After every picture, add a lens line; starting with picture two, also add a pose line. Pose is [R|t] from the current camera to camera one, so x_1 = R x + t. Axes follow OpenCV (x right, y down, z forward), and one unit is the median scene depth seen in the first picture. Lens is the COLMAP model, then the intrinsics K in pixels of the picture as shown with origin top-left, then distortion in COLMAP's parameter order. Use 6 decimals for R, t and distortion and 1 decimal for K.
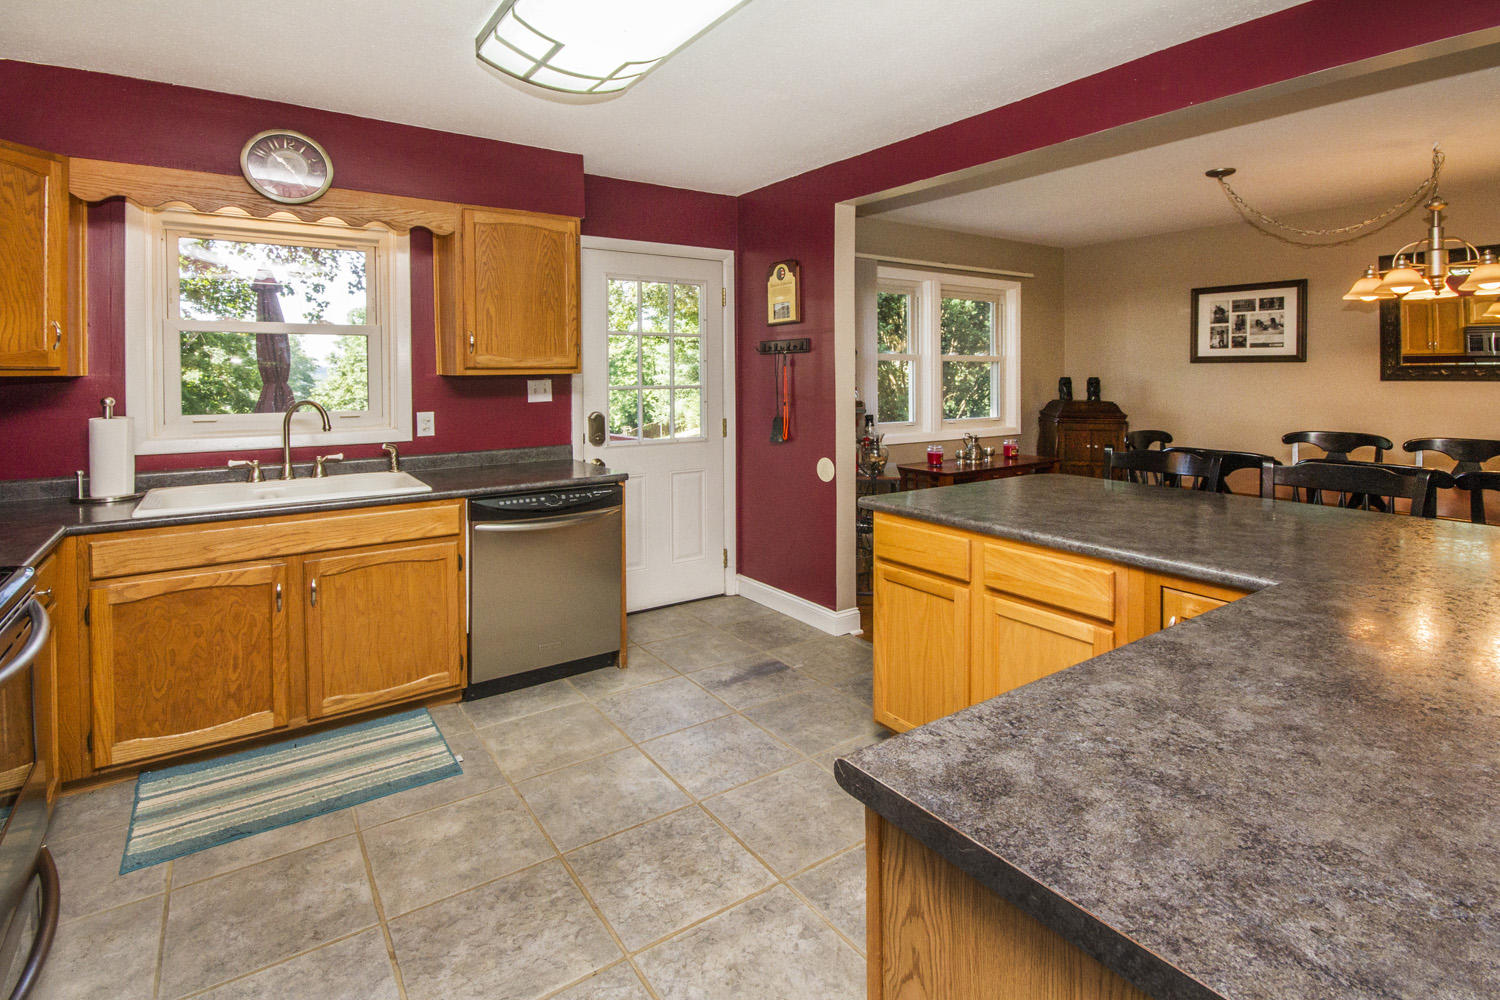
lens RADIAL K [[752.9, 0, 746.8], [0, 752.9, 428.5], [0, 0, 1]] dist [-0.018945, 0.000104]
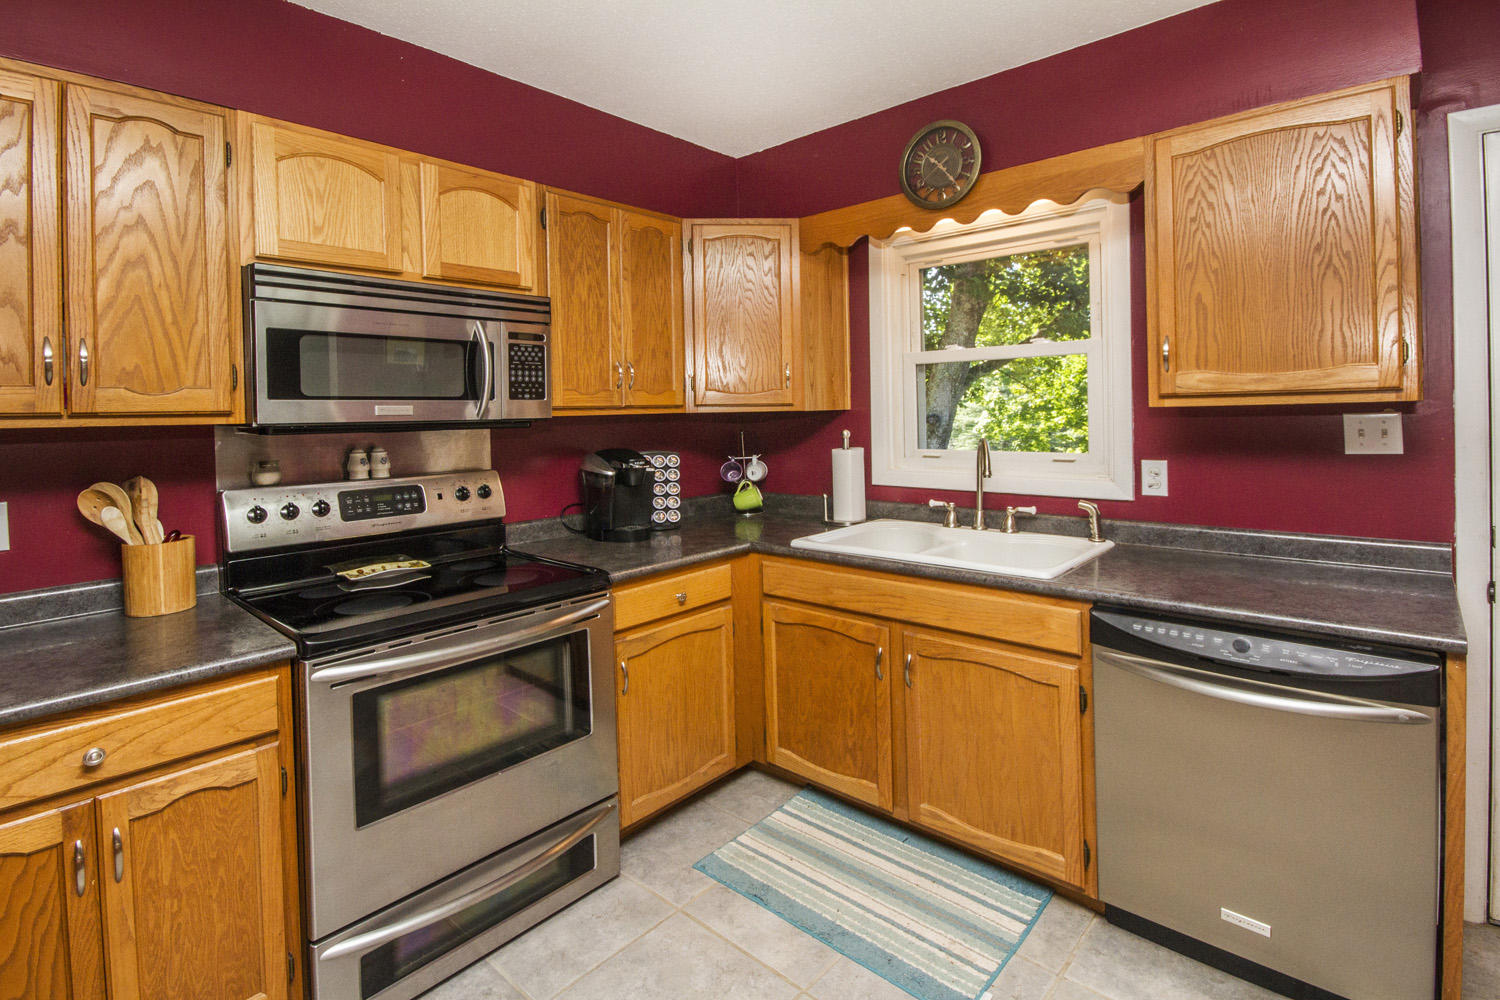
lens RADIAL K [[752.9, 0, 746.8], [0, 752.9, 428.5], [0, 0, 1]] dist [-0.018945, 0.000104]
pose [[0.220475, 0.024656, -0.975081, 0.182103], [-0.050558, 0.998626, 0.013820, -0.050555], [0.974081, 0.046251, 0.221419, 0.610684]]
